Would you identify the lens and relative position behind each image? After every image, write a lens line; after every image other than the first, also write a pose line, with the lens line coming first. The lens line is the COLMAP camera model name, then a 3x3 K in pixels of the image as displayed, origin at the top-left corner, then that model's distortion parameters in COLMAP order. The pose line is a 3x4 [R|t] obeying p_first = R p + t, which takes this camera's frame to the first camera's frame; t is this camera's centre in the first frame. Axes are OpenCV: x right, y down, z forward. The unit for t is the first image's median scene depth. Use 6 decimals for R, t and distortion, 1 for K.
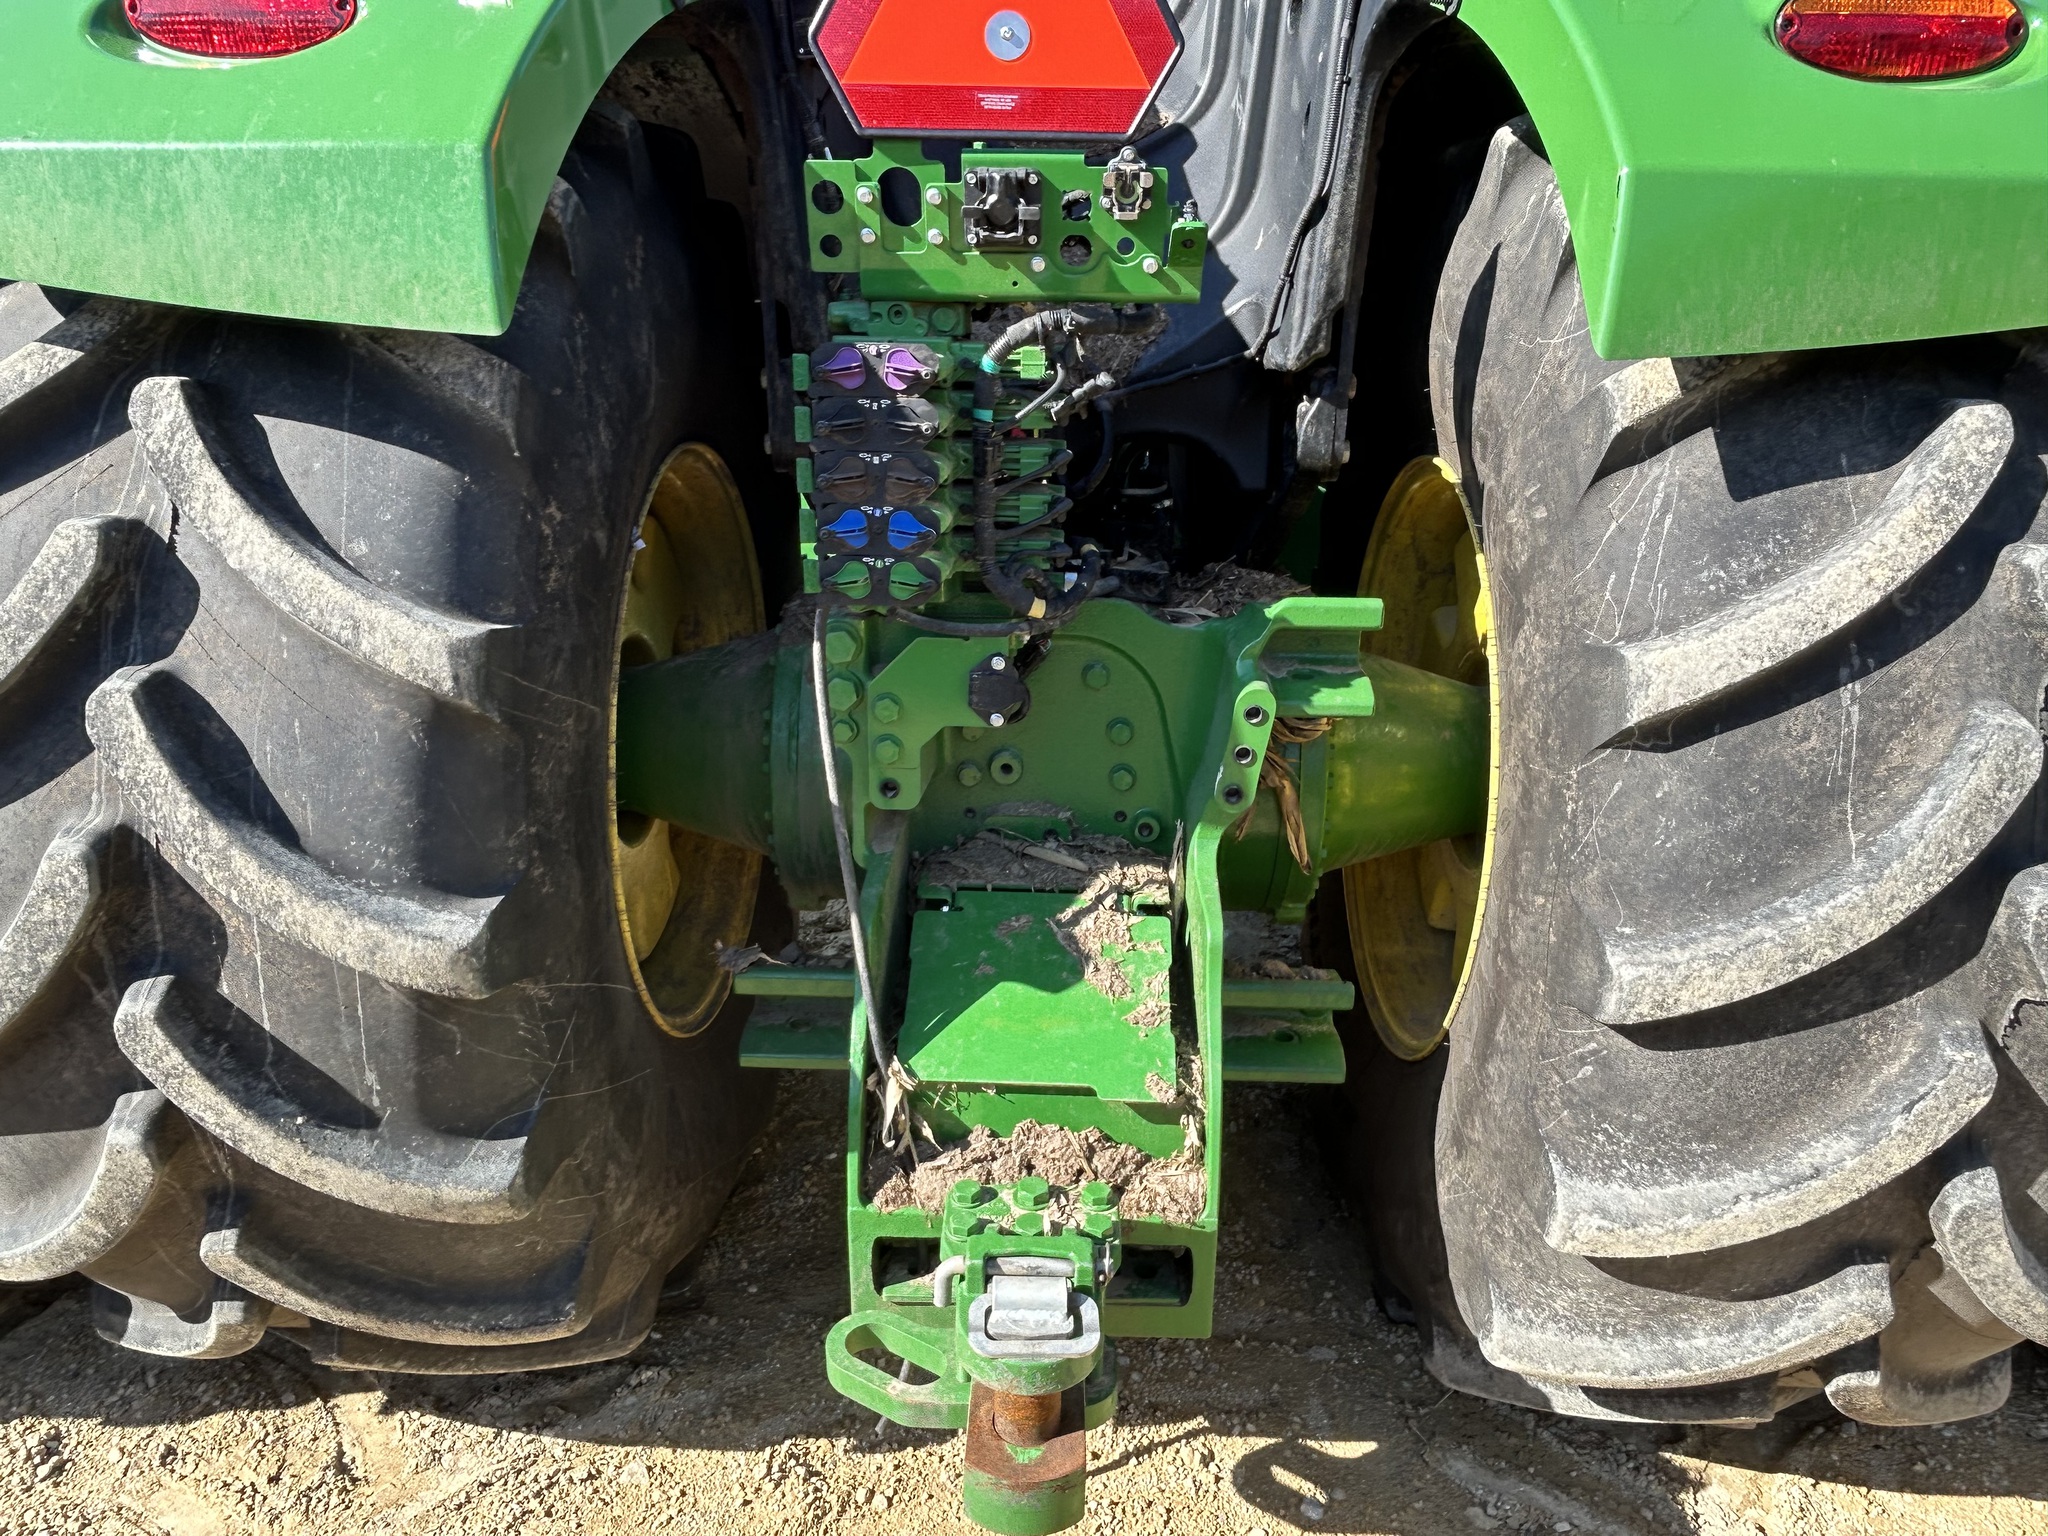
lens RADIAL K [[1354.3, 0, 1024.0], [0, 1354.3, 768.0], [0, 0, 1]] dist [0.008569, -0.020172]
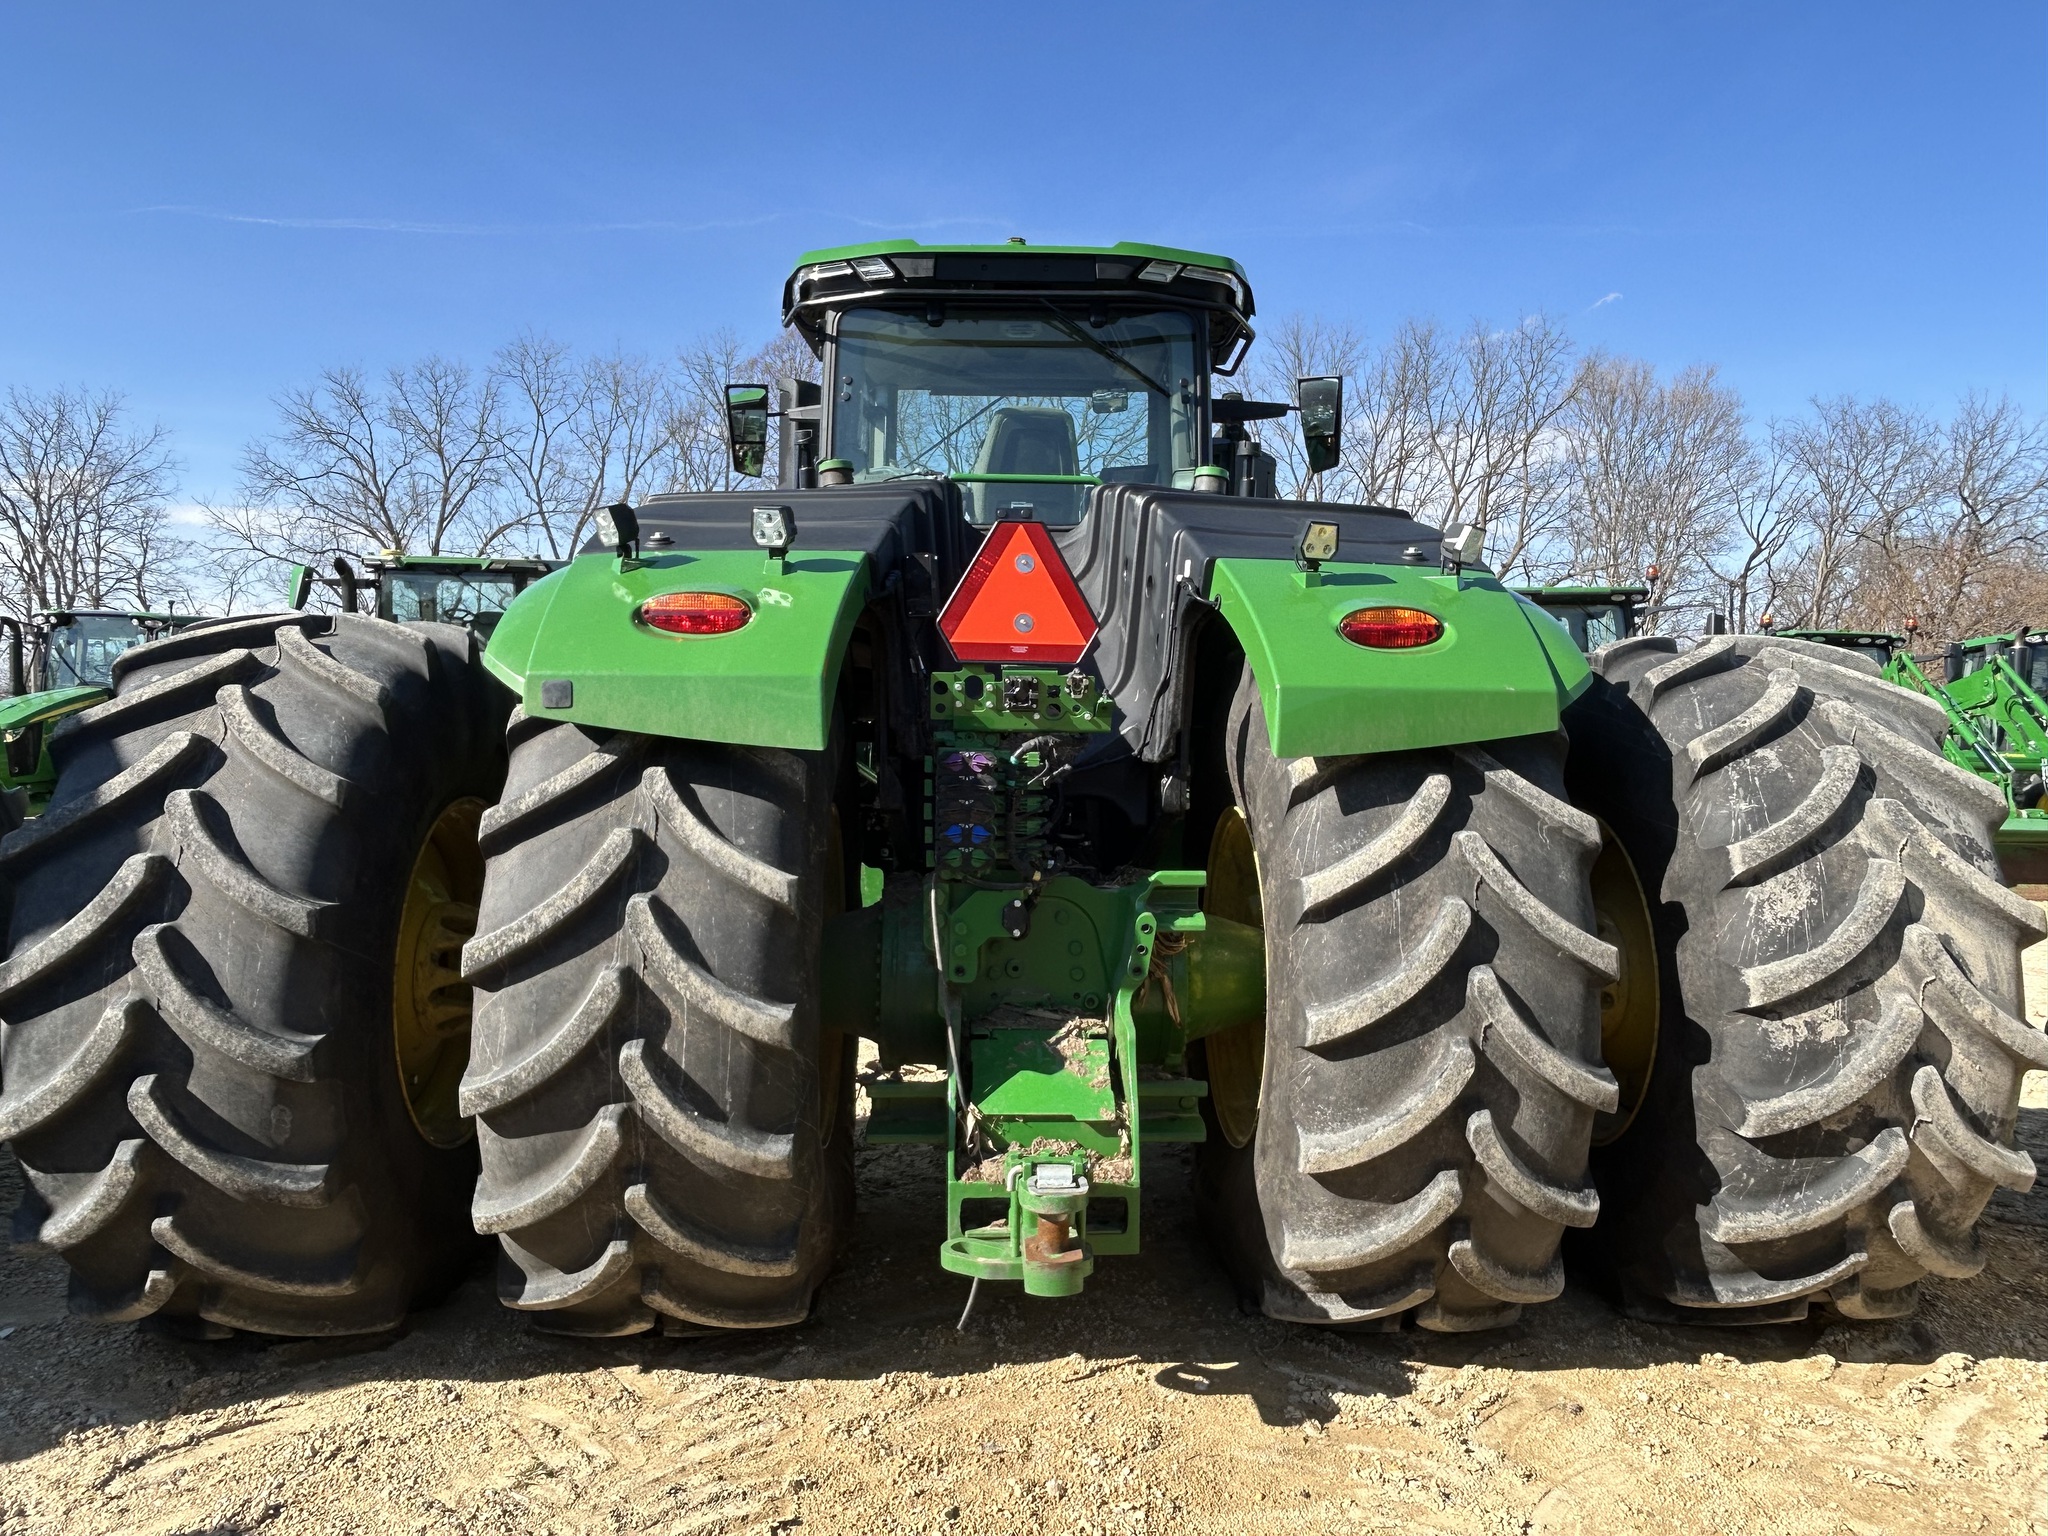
lens RADIAL K [[1354.3, 0, 1024.0], [0, 1354.3, 768.0], [0, 0, 1]] dist [0.008569, -0.020172]
pose [[0.997022, -0.004002, 0.077010, -0.175472], [0.025130, 0.960997, -0.275415, 0.303670], [-0.072904, 0.276530, 0.958236, -1.048752]]
